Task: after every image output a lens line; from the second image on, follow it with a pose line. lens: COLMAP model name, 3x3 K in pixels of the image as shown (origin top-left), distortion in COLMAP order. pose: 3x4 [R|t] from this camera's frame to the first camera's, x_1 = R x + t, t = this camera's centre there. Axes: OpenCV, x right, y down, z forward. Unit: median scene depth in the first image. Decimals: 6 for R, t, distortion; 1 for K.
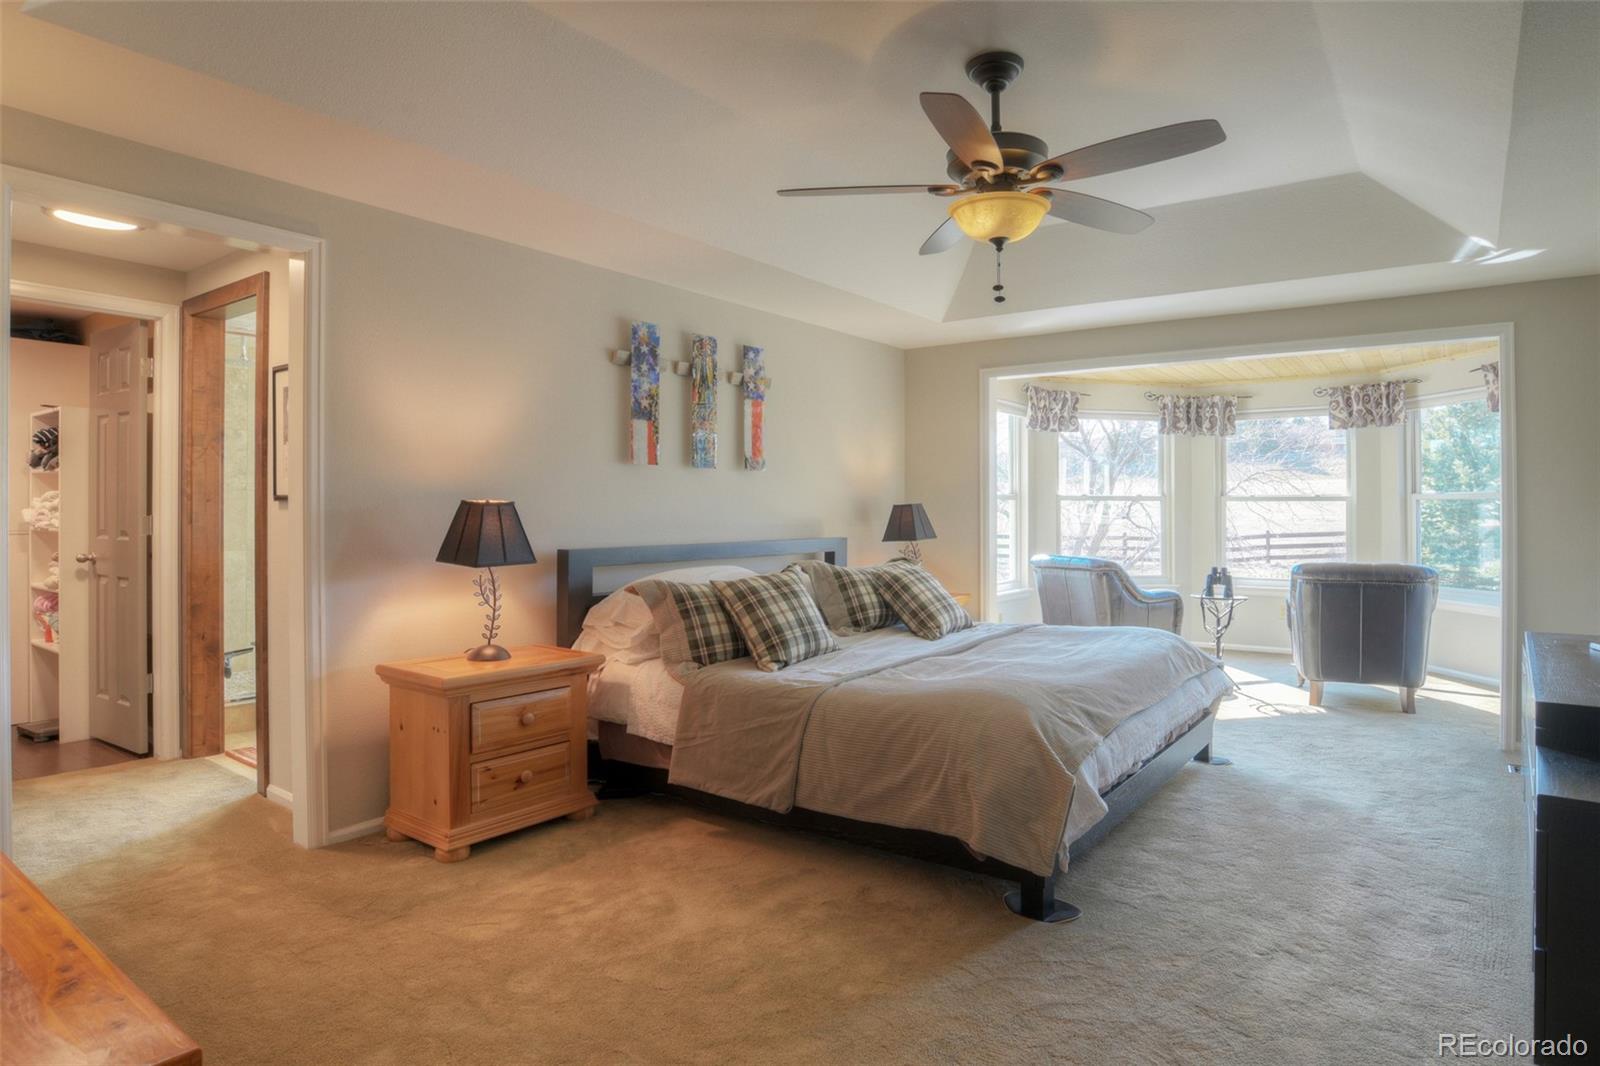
lens RADIAL K [[900.2, 0, 791.0], [0, 900.2, 494.9], [0, 0, 1]] dist [-0.024614, 0.003068]
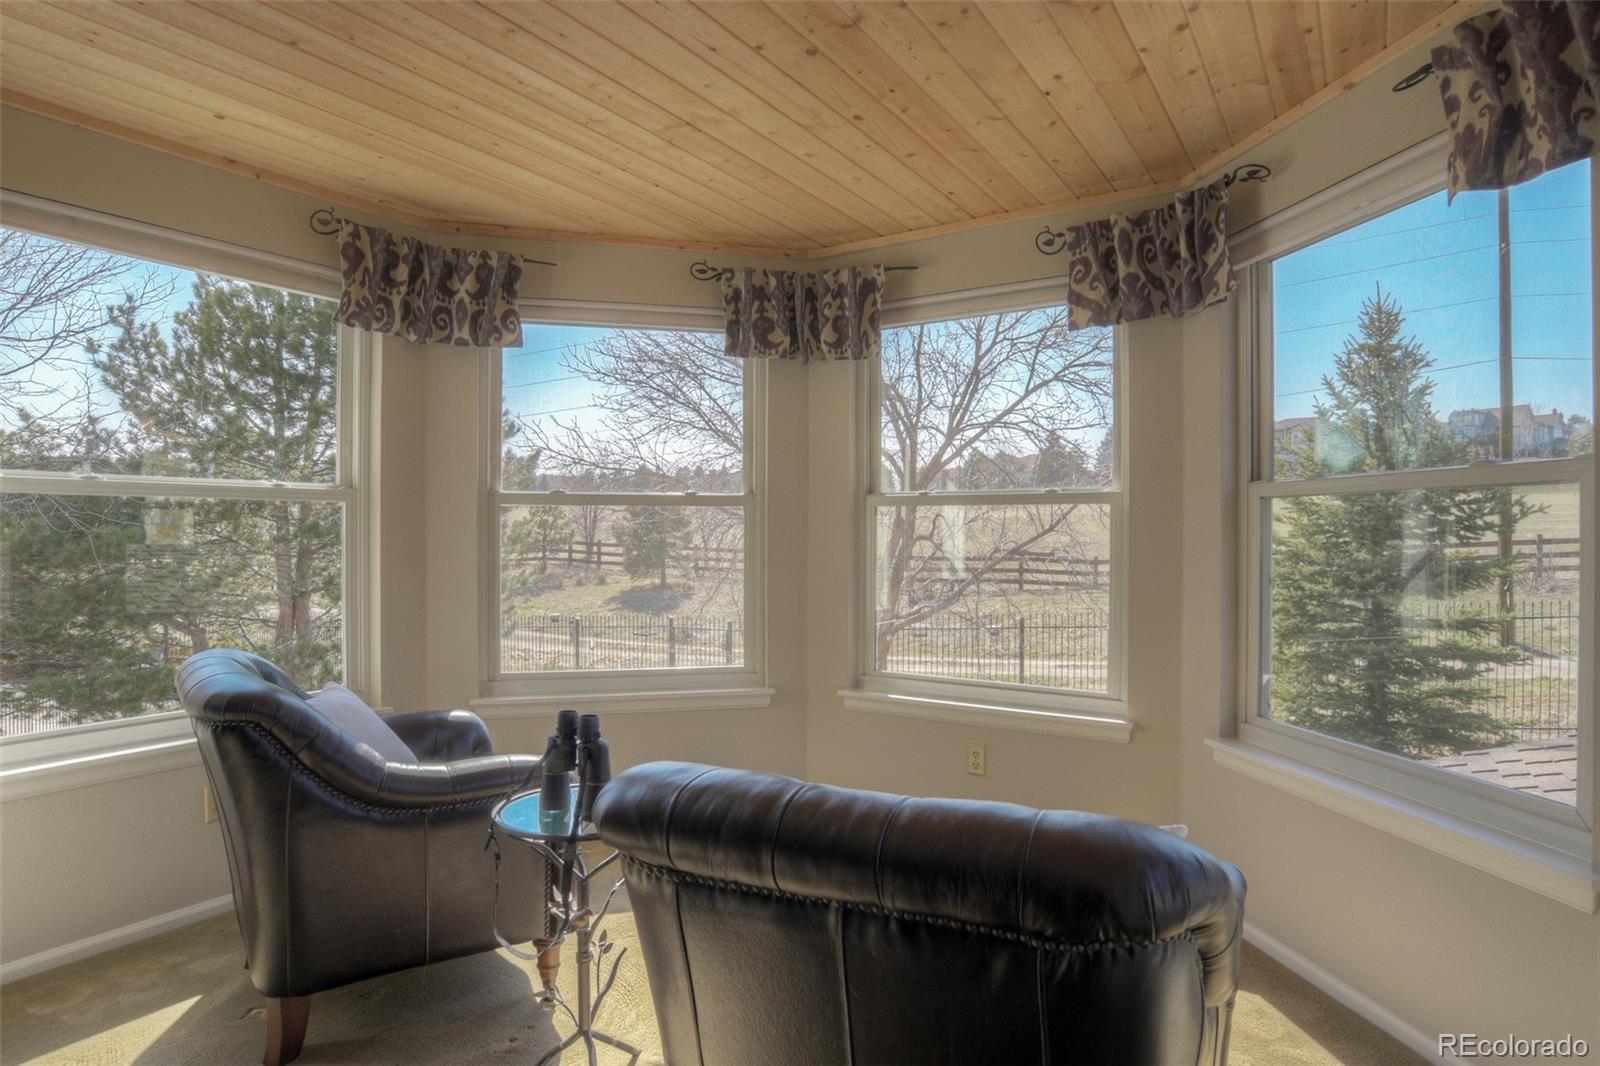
lens RADIAL K [[900.2, 0, 800.0], [0, 900.2, 537.5], [0, 0, 1]] dist [-0.024614, 0.003068]
pose [[0.997370, -0.005027, 0.072300, 0.448450], [0.003296, 0.999706, 0.024039, 0.012641], [-0.072399, -0.023737, 0.997093, 0.590906]]
